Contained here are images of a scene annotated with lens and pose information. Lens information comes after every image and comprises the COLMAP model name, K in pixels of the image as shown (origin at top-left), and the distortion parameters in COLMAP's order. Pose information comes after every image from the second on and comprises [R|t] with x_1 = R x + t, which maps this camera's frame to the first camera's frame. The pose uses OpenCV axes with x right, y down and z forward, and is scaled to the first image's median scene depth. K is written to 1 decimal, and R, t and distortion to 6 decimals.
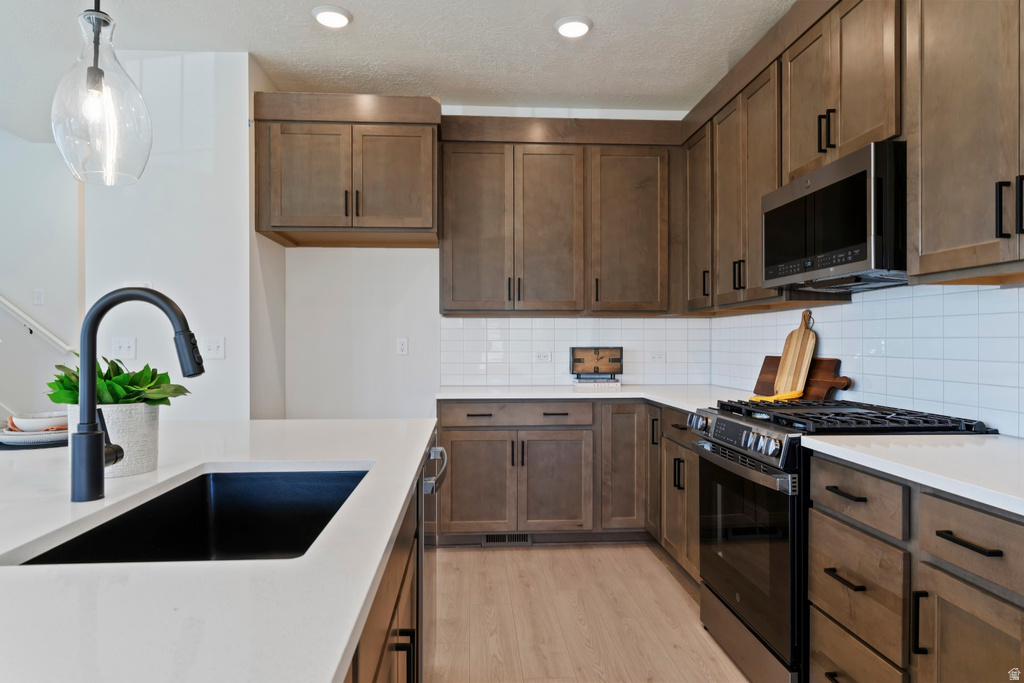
lens RADIAL K [[664.1, 0, 512.0], [0, 664.1, 341.5], [0, 0, 1]] dist [-0.006036, -0.000430]
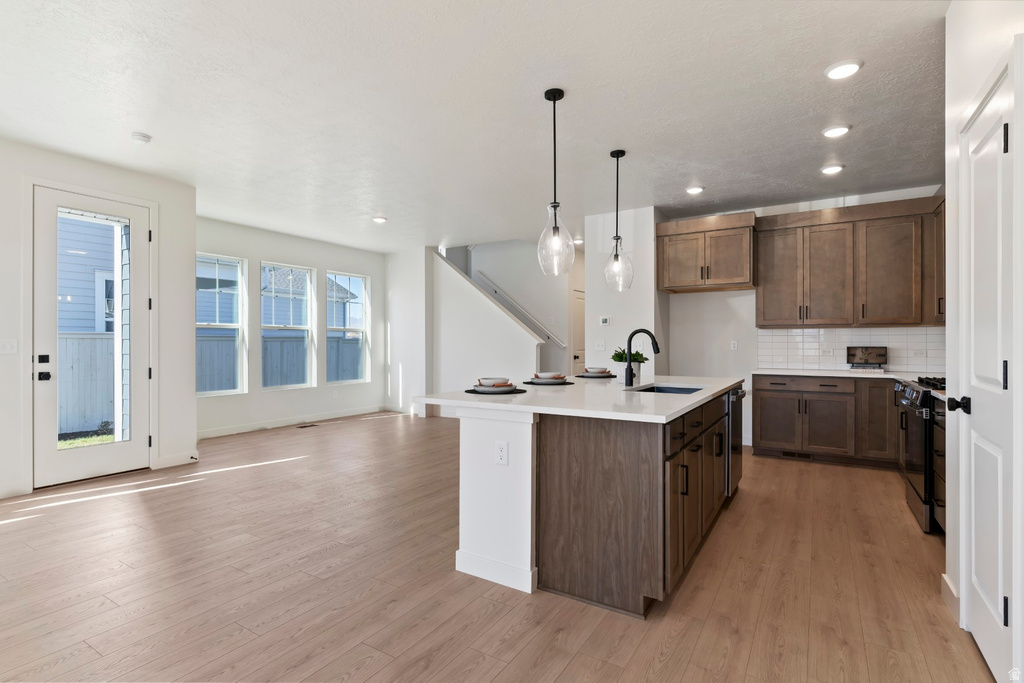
lens RADIAL K [[514.5, 0, 512.0], [0, 514.5, 341.5], [0, 0, 1]] dist [-0.001064, 0.000400]
pose [[0.826657, 0.000746, -0.562706, 0.130004], [-0.001066, 0.999999, -0.000239, -0.002920], [0.562705, 0.000797, 0.826657, -0.524175]]
